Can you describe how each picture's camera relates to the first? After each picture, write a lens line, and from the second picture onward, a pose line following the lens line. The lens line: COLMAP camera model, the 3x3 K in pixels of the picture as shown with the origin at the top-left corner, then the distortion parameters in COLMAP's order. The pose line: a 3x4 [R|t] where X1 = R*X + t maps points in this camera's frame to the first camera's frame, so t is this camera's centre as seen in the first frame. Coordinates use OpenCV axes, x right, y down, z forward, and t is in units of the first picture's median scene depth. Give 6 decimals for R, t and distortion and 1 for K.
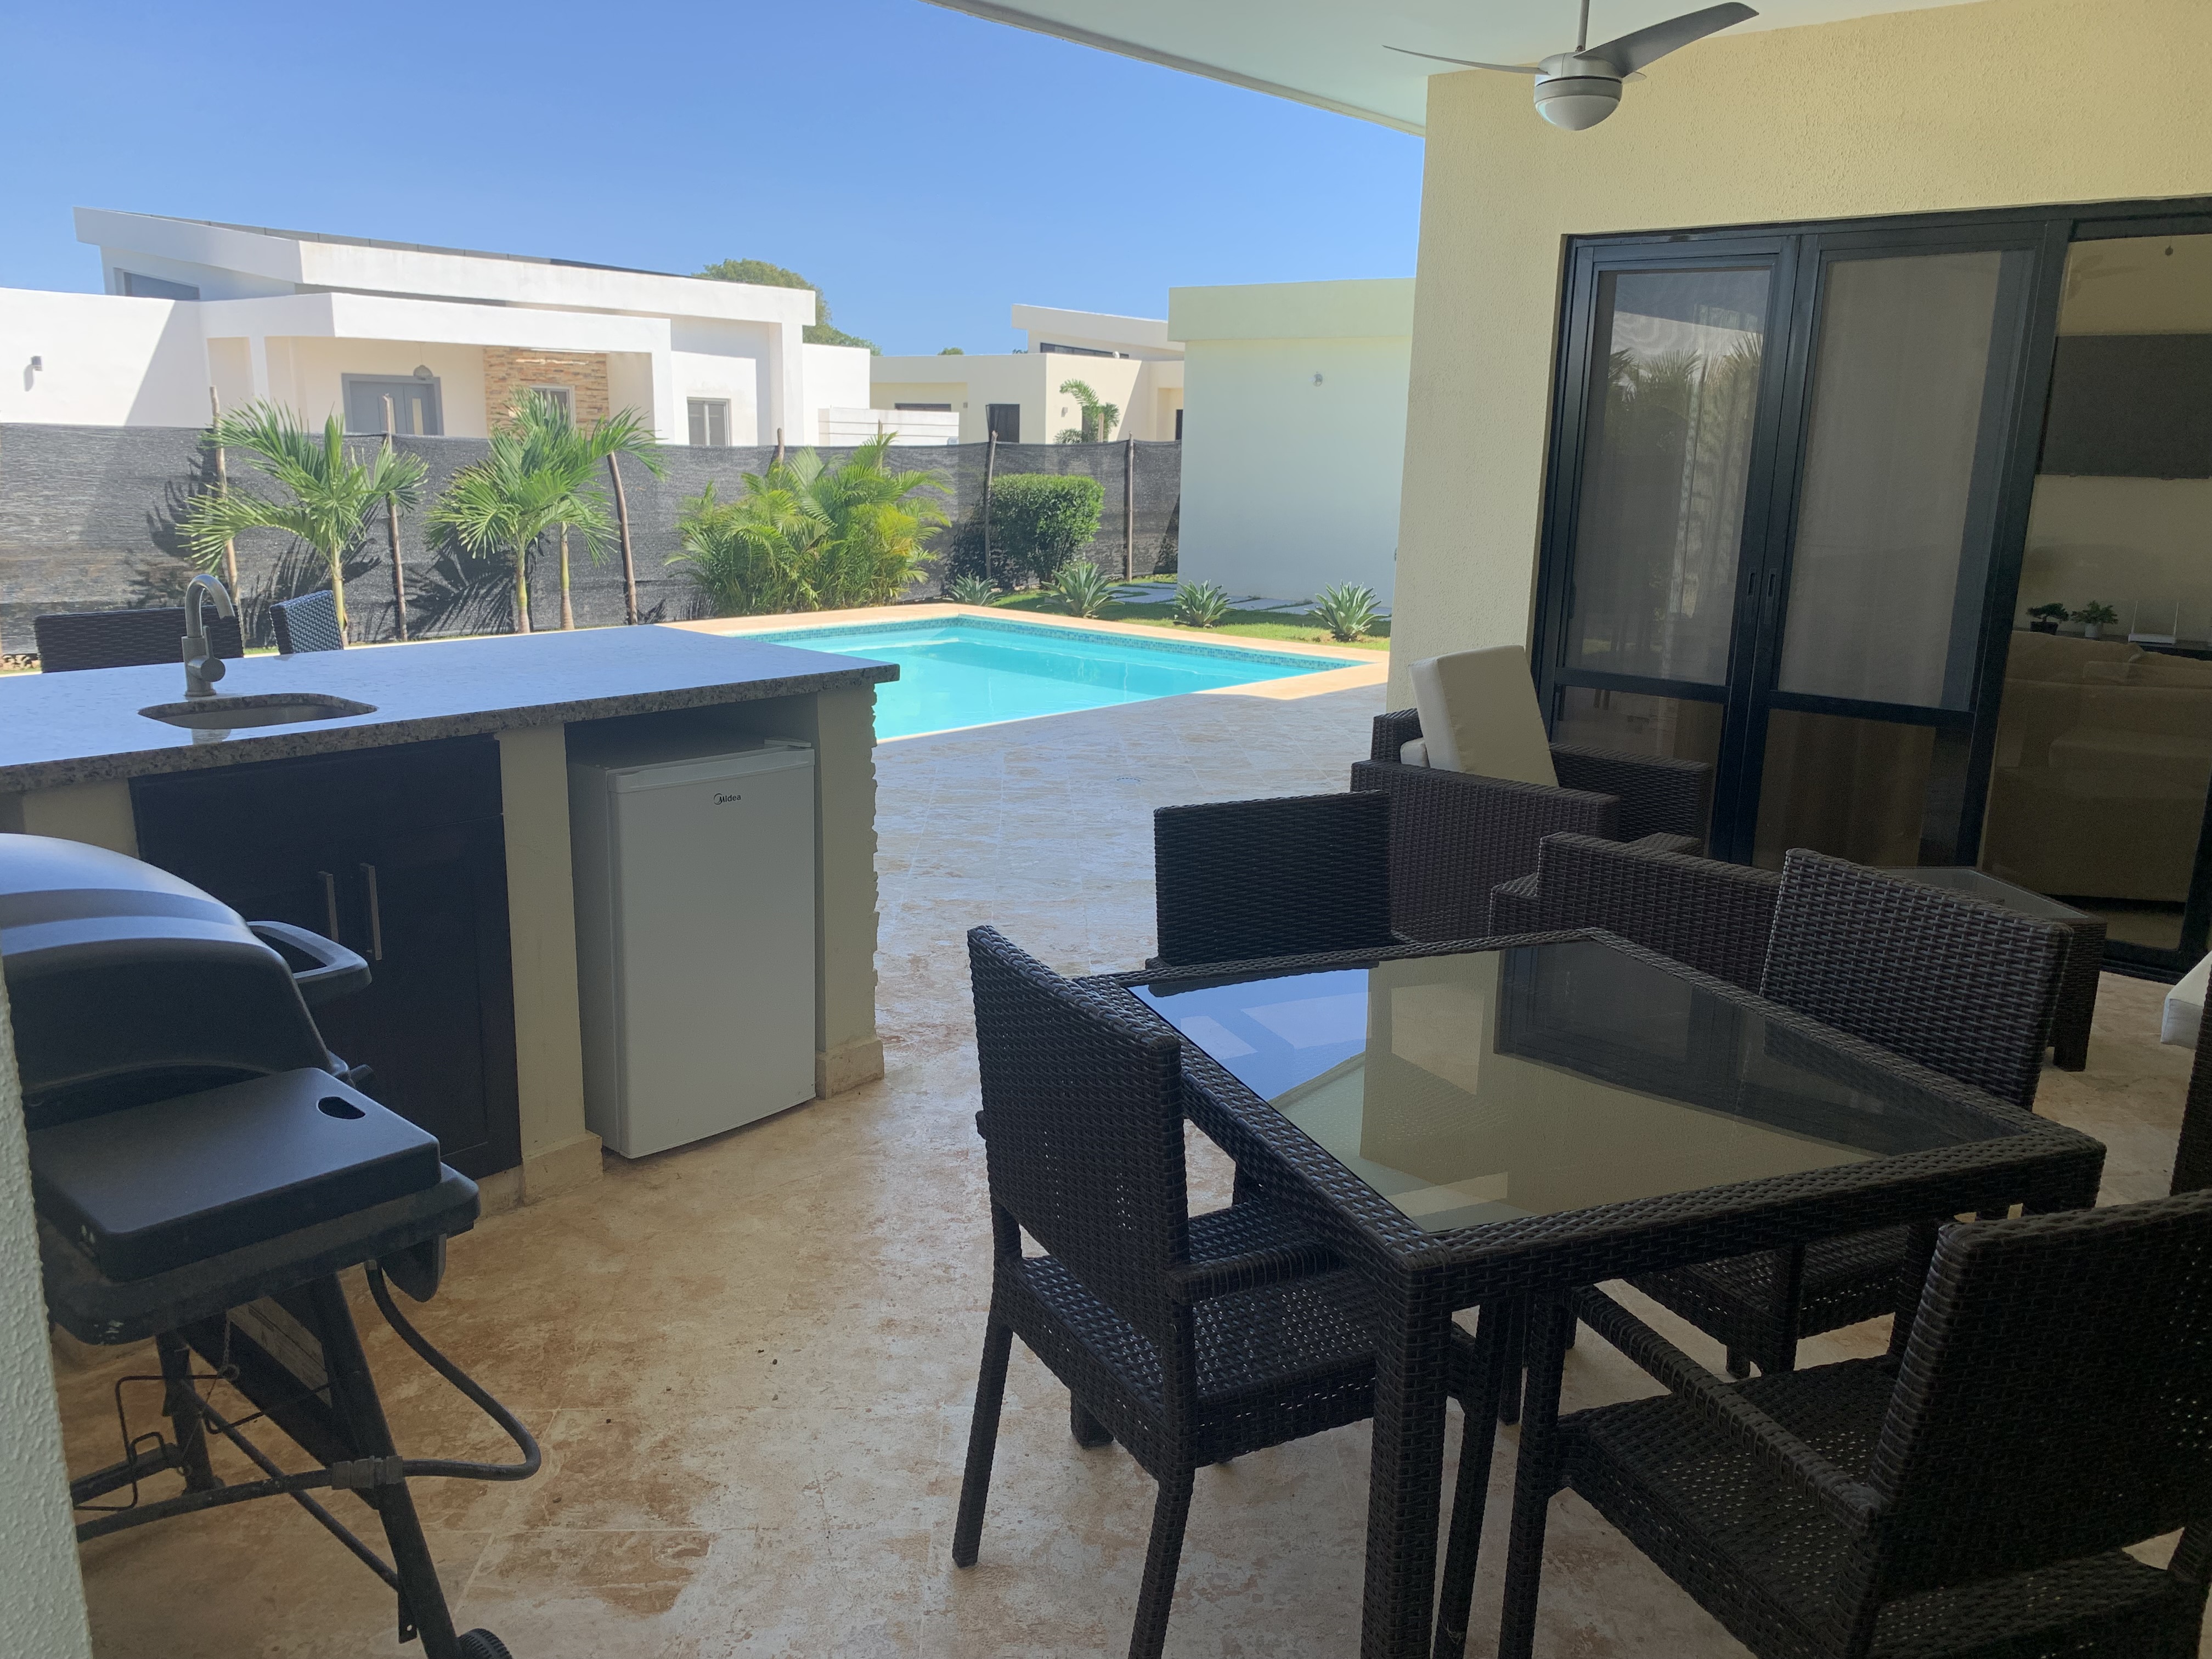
lens RADIAL K [[1746.2, 0, 1106.0], [0, 1746.2, 829.5], [0, 0, 1]] dist [0.007680, 0.004492]
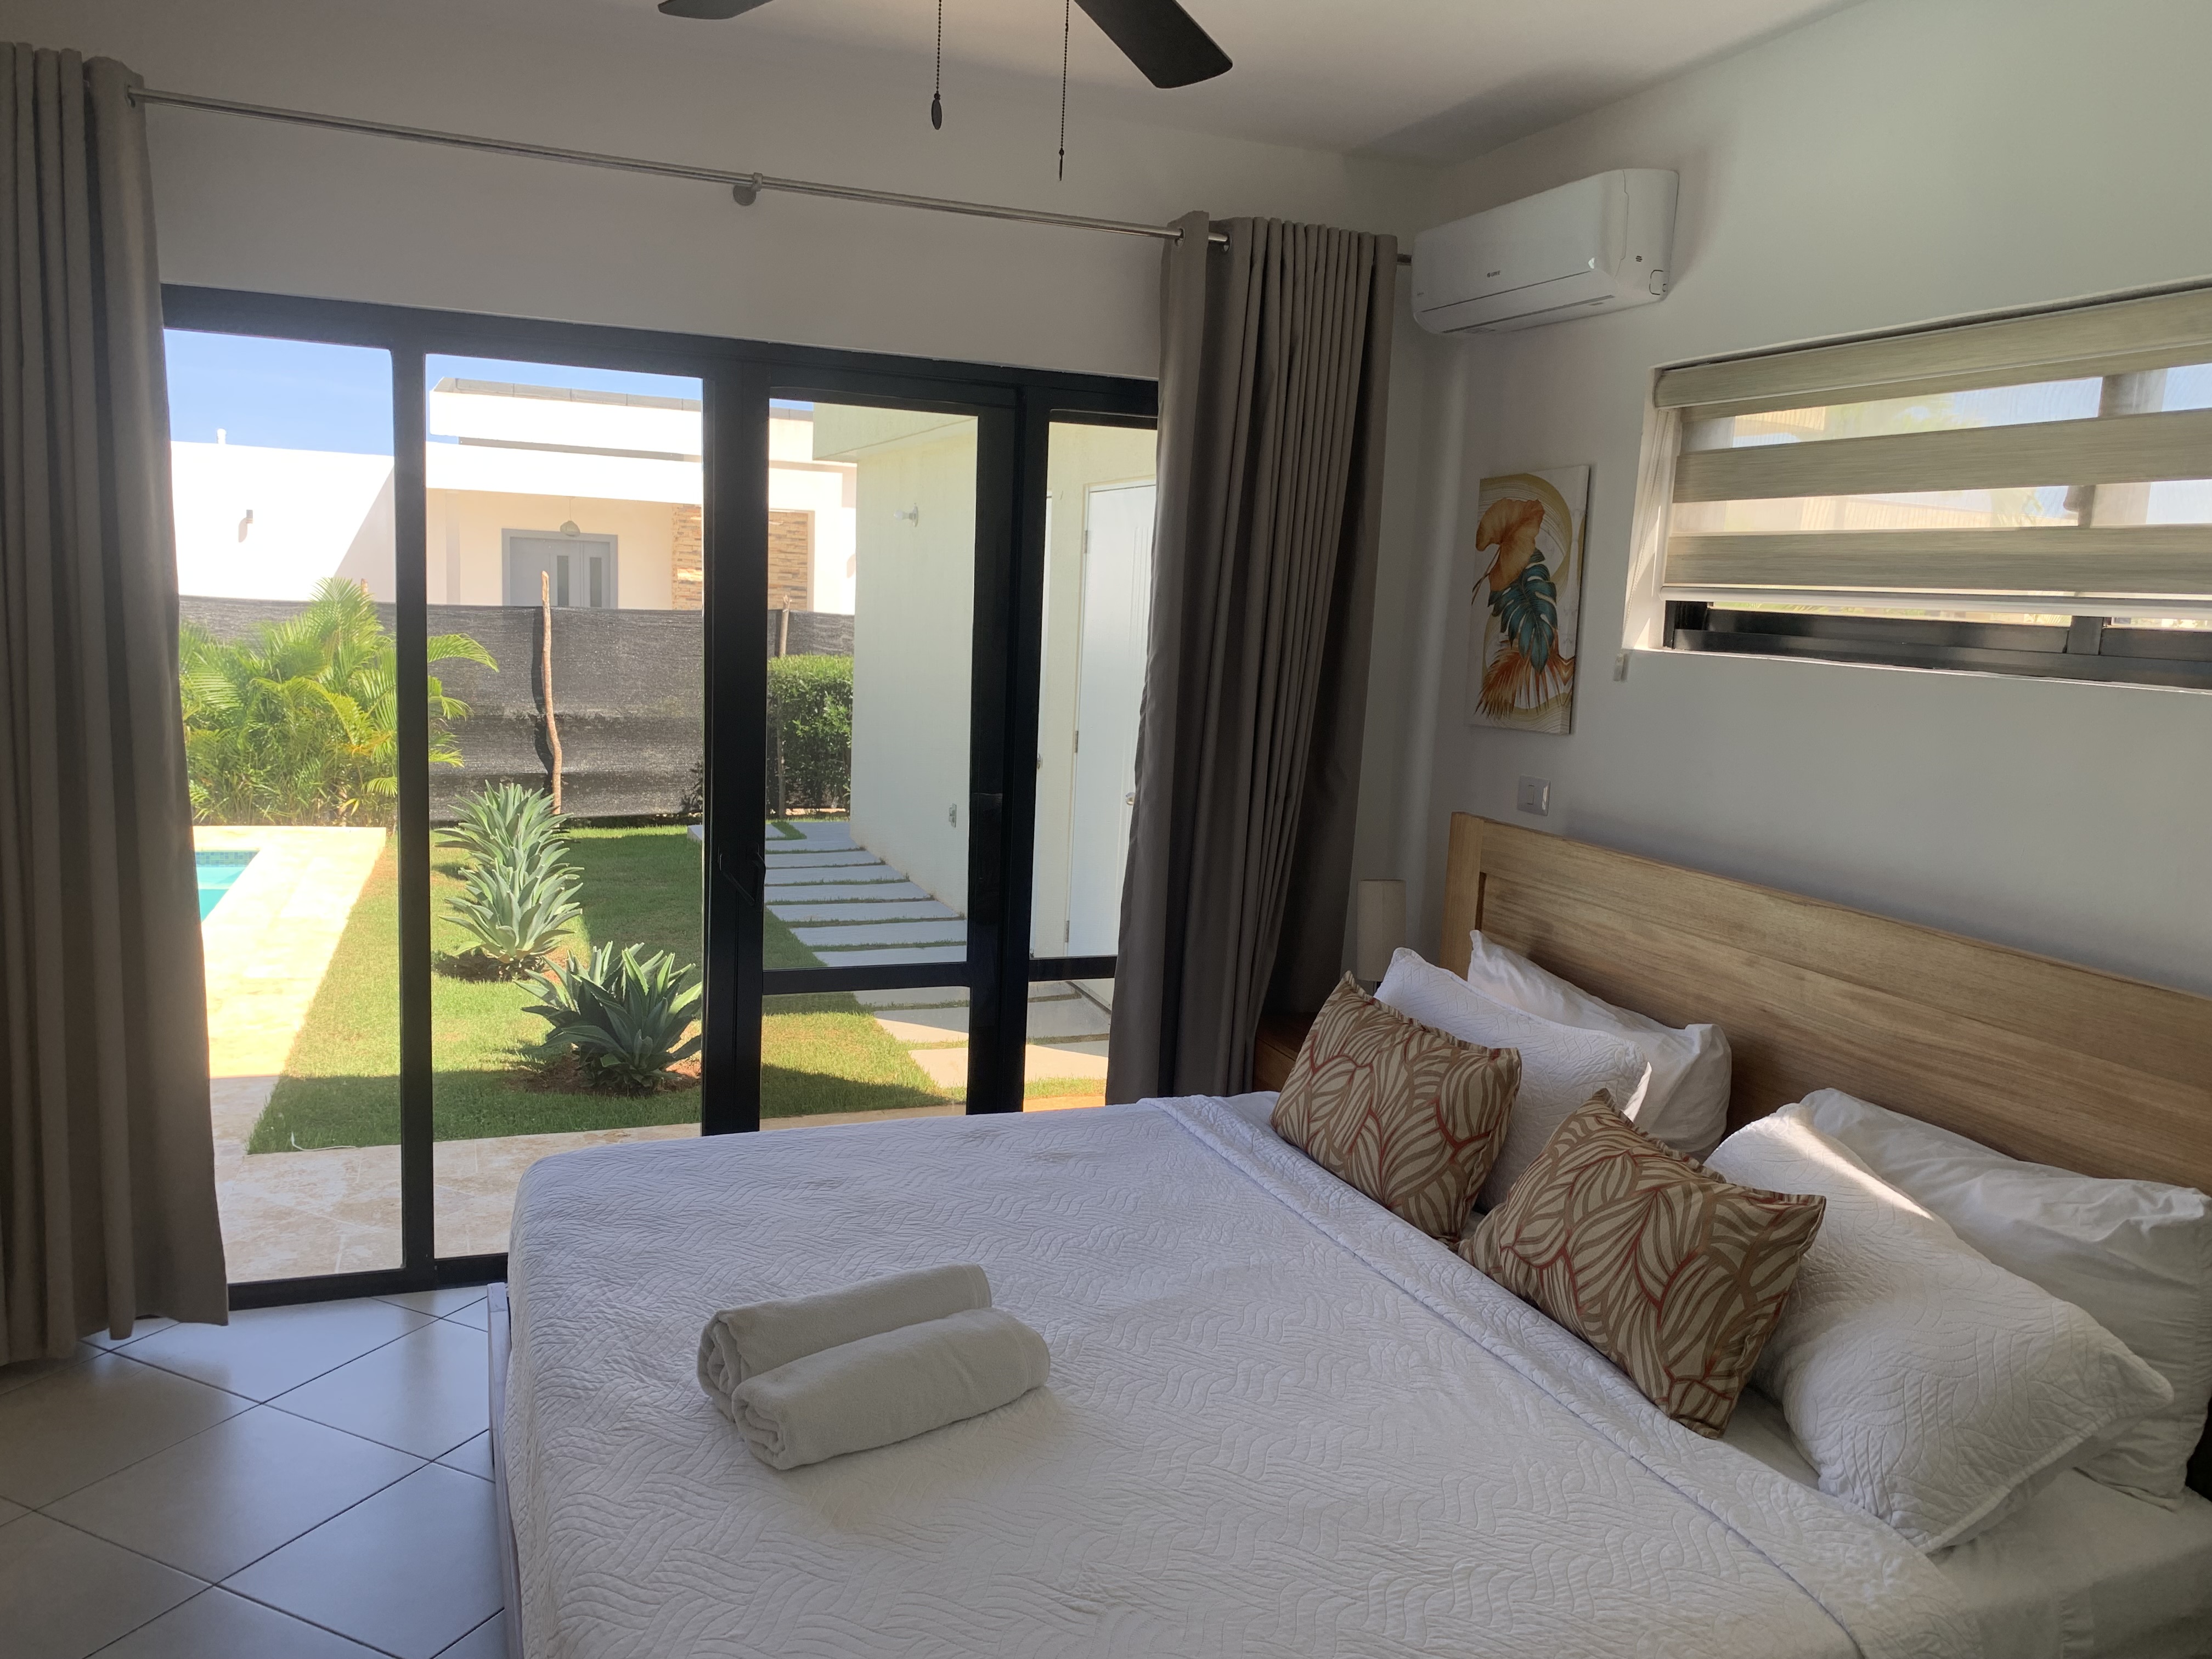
lens RADIAL K [[1746.2, 0, 1106.0], [0, 1746.2, 829.5], [0, 0, 1]] dist [0.007680, 0.004492]
pose [[0.863404, 0.090067, -0.496409, 0.295722], [-0.144093, 0.986974, -0.071547, -0.073354], [0.483499, 0.133303, 0.865135, 0.332240]]
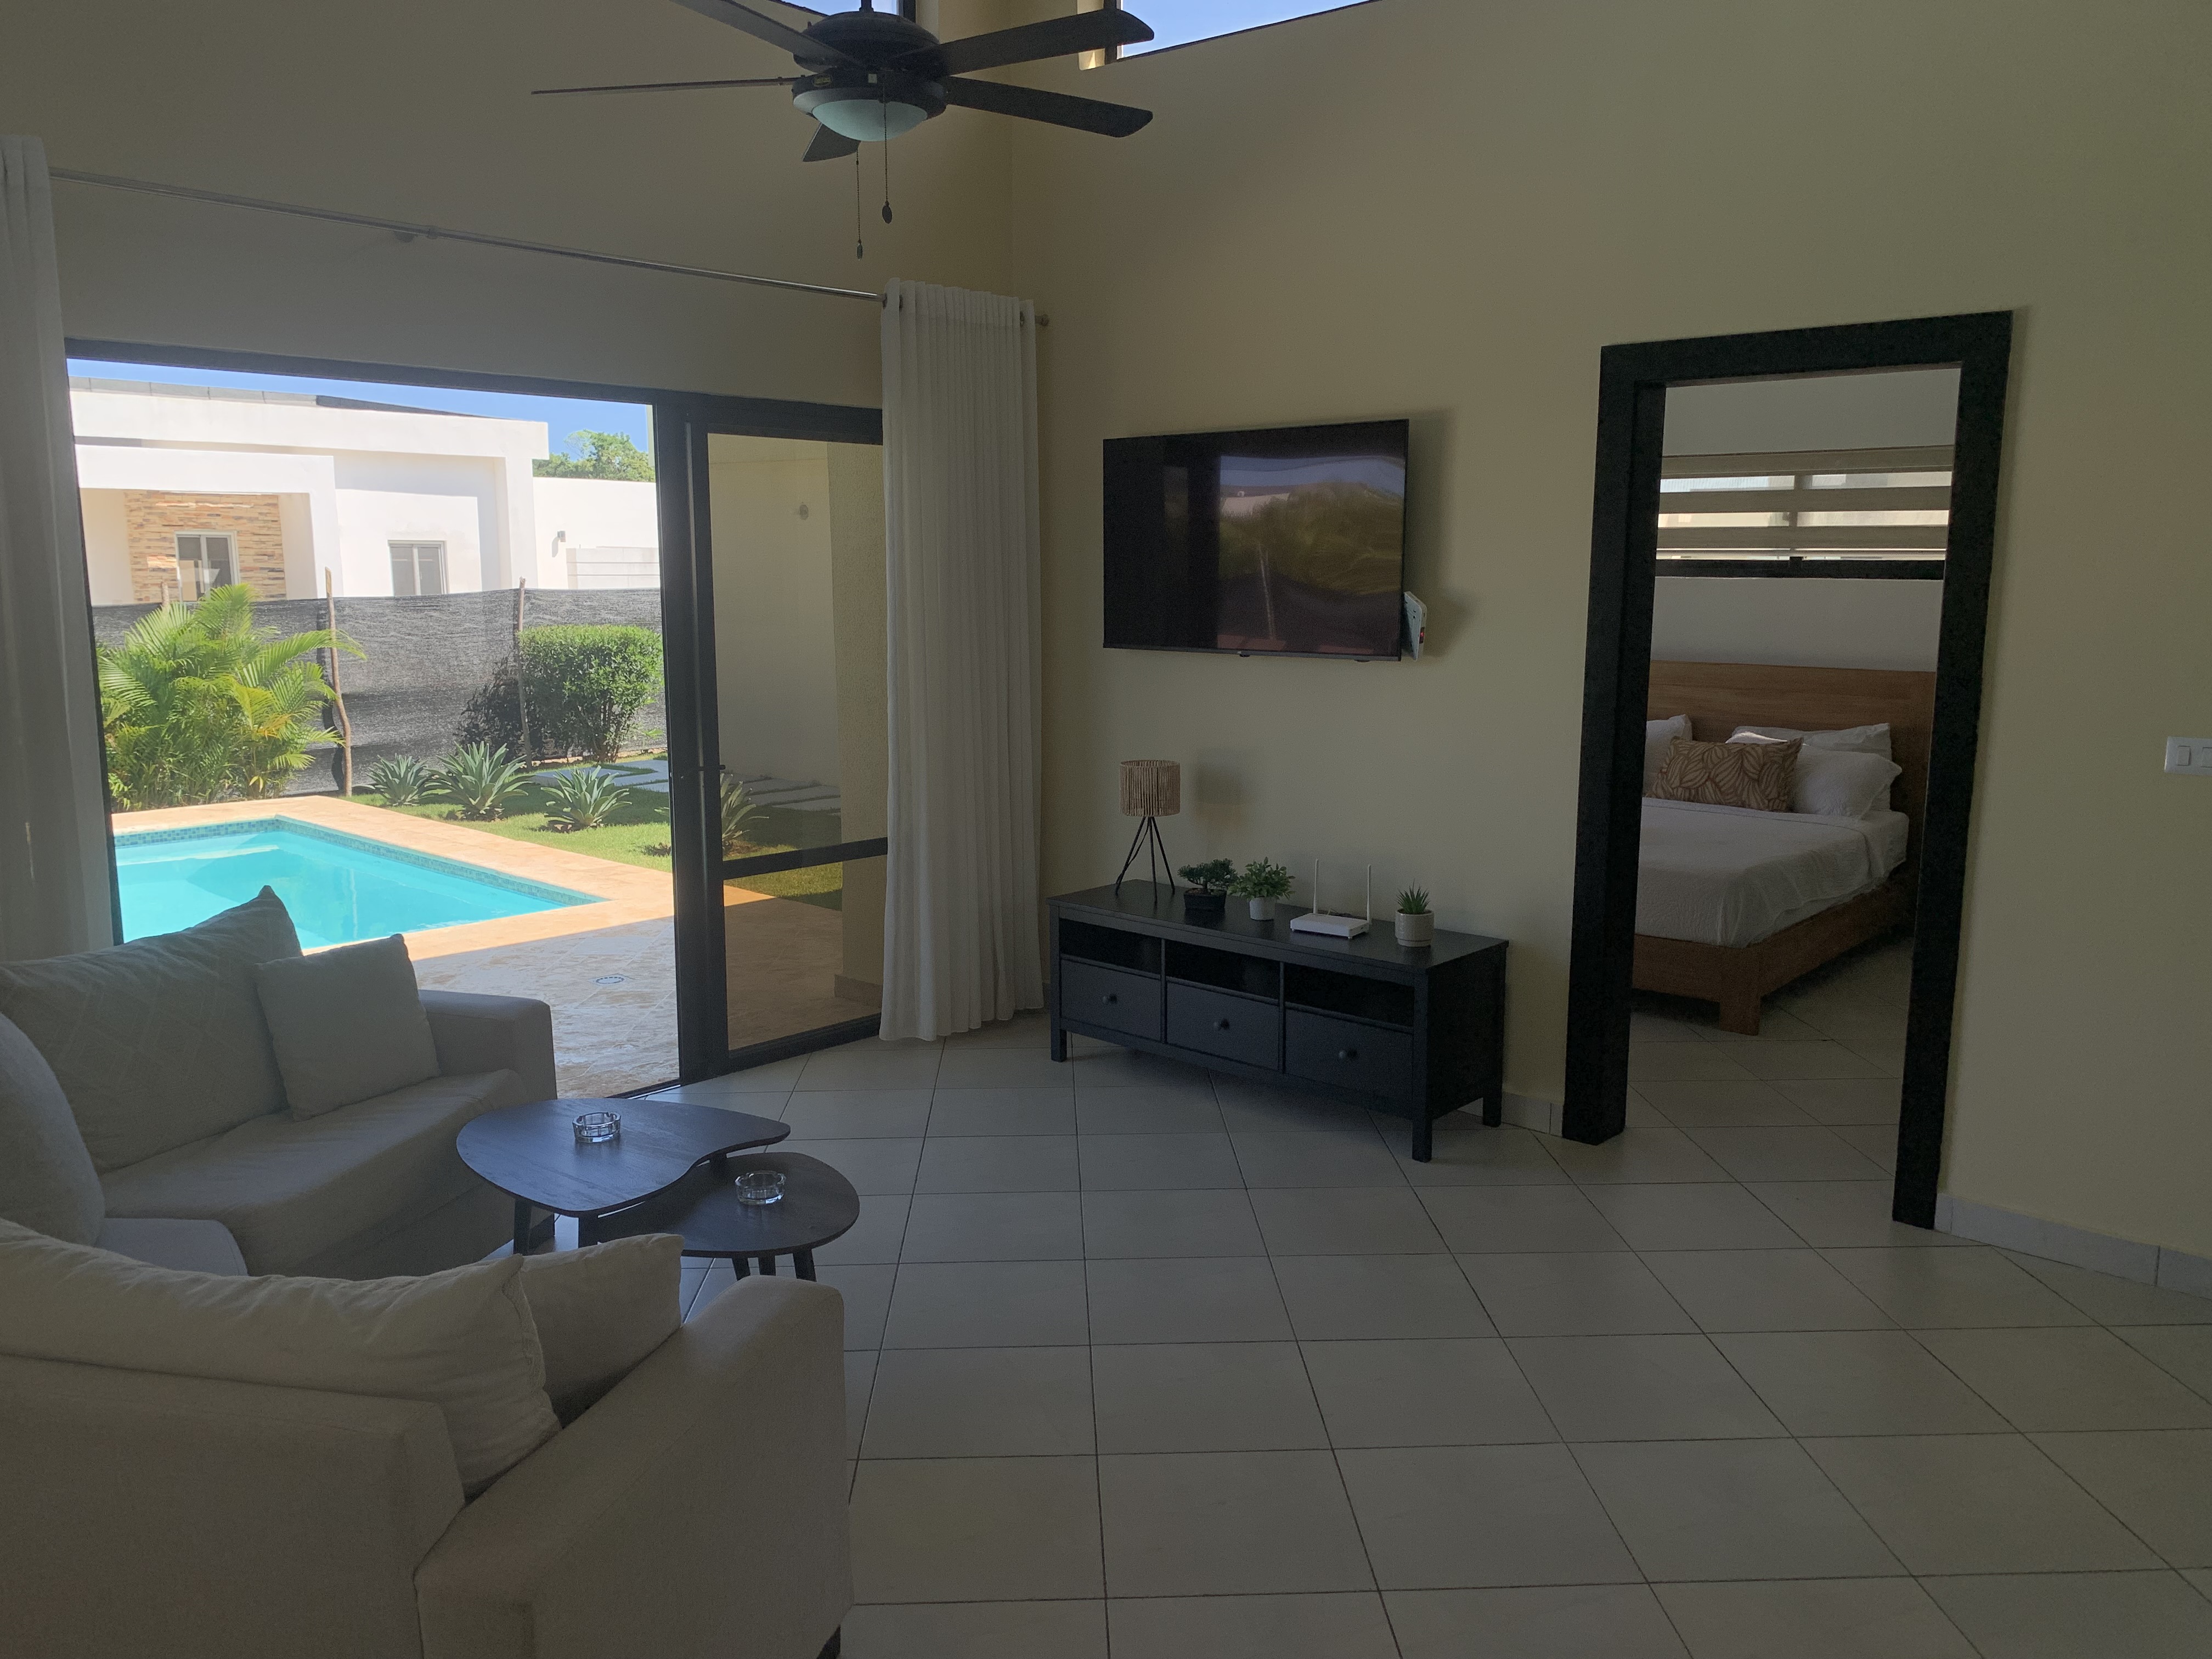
lens RADIAL K [[1746.2, 0, 1106.0], [0, 1746.2, 829.5], [0, 0, 1]] dist [0.007680, 0.004492]
pose [[0.997013, -0.009697, -0.076622, 0.203747], [0.004283, 0.997502, -0.070510, -0.036294], [0.077114, 0.069971, 0.994564, 0.153921]]
